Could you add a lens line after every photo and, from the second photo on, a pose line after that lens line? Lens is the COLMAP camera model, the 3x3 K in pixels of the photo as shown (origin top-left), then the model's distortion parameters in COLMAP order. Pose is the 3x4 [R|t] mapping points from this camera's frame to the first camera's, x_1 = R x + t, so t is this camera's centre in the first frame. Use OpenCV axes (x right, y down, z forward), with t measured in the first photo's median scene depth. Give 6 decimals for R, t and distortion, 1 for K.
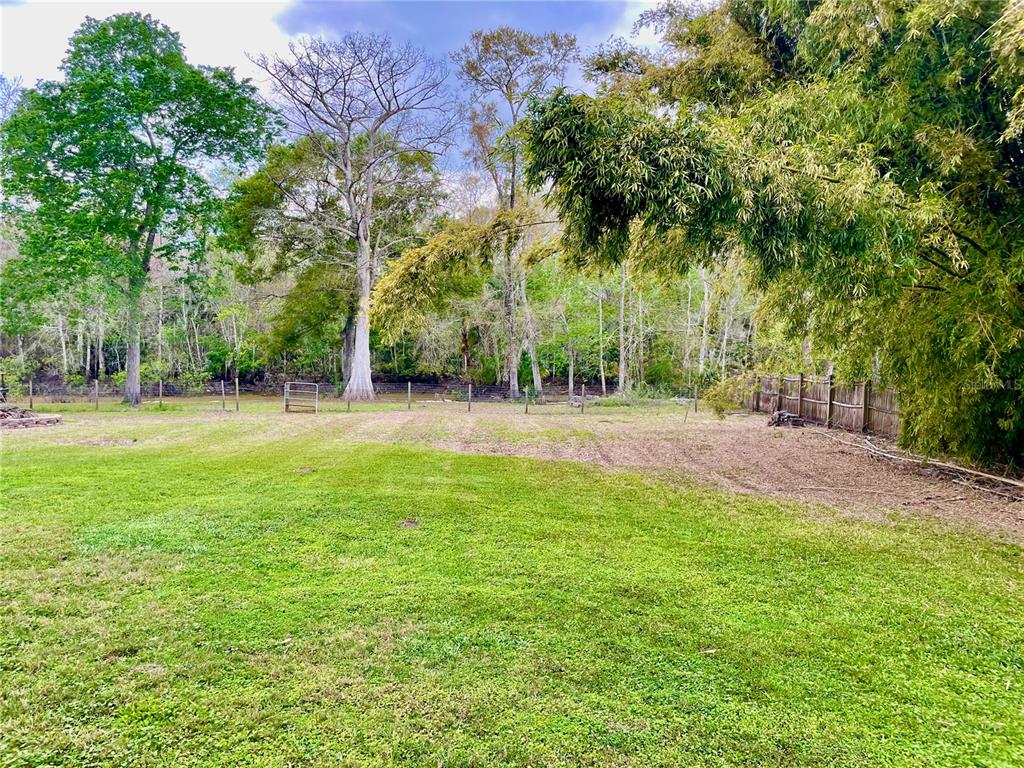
lens RADIAL K [[791.6, 0, 515.9], [0, 791.6, 398.4], [0, 0, 1]] dist [0.085551, -0.139167]
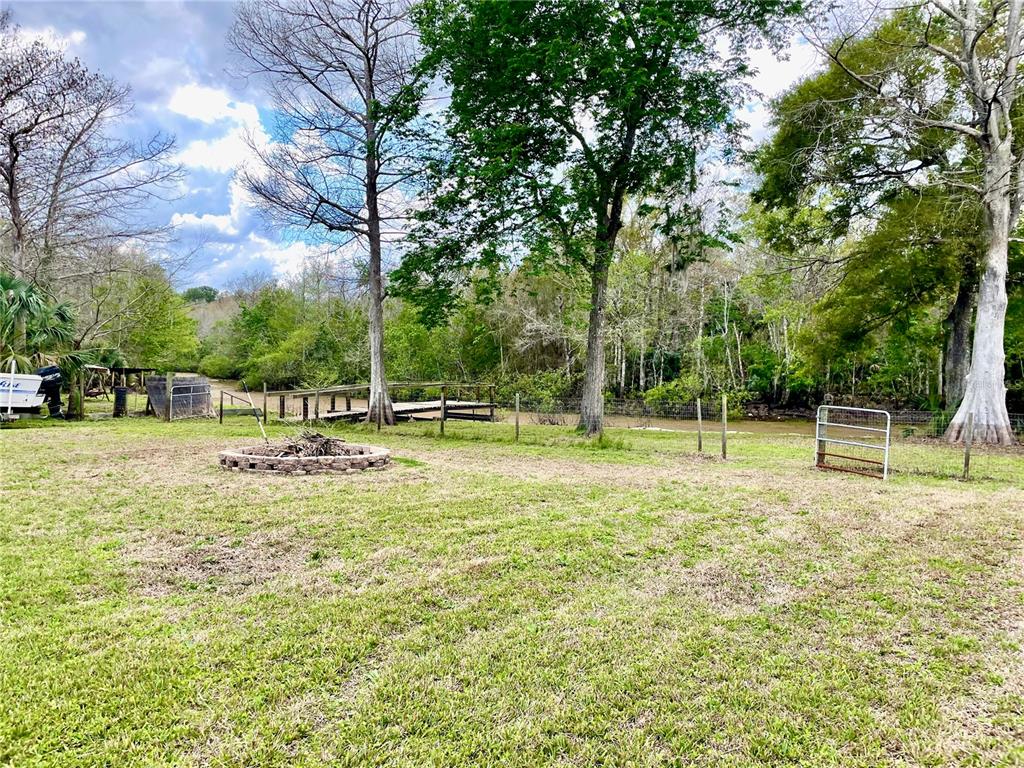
lens RADIAL K [[791.6, 0, 515.9], [0, 791.6, 398.4], [0, 0, 1]] dist [0.085551, -0.139167]
pose [[0.767553, 0.024707, -0.640509, -0.086614], [-0.043669, 0.998951, -0.013797, -0.006788], [0.639496, 0.038560, 0.767827, 0.366476]]
